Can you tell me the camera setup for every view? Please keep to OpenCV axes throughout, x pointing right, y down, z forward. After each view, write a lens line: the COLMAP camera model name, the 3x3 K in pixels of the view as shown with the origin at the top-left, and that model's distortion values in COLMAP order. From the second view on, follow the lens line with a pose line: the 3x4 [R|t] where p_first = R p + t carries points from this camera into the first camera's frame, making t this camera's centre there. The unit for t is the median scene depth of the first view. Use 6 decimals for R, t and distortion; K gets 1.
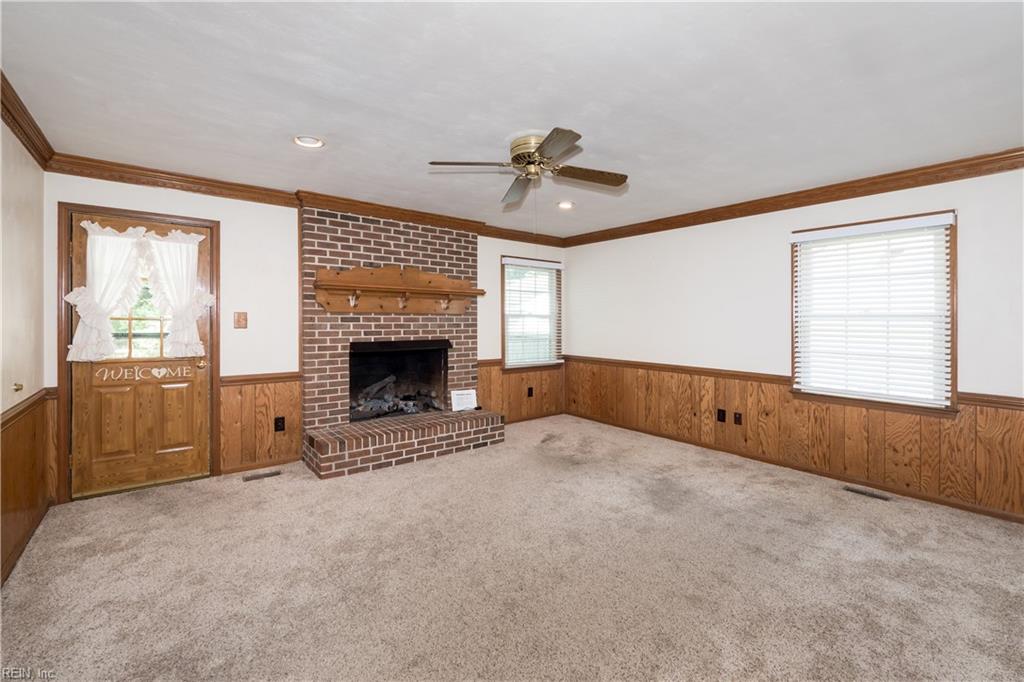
lens RADIAL K [[437.0, 0, 499.3], [0, 437.0, 320.1], [0, 0, 1]] dist [-0.009160, 0.001311]
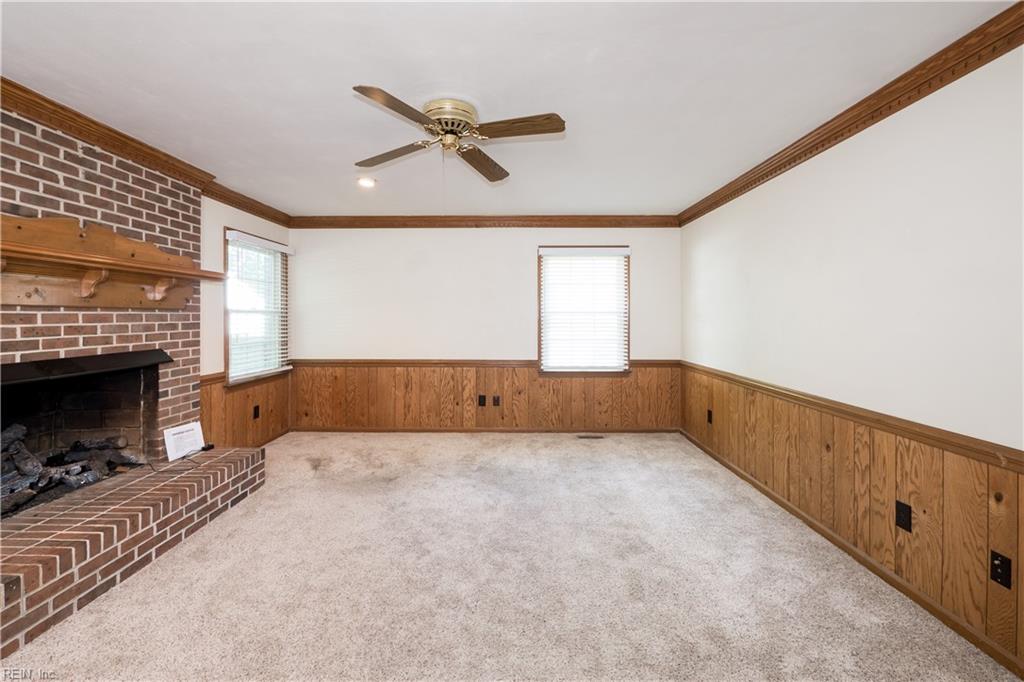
lens RADIAL K [[437.0, 0, 510.0], [0, 437.0, 313.1], [0, 0, 1]] dist [-0.009160, 0.001311]
pose [[0.615245, -0.000635, 0.788335, -0.316843], [0.004710, 0.999985, -0.002871, -0.003284], [-0.788322, 0.005479, 0.615239, 0.232440]]
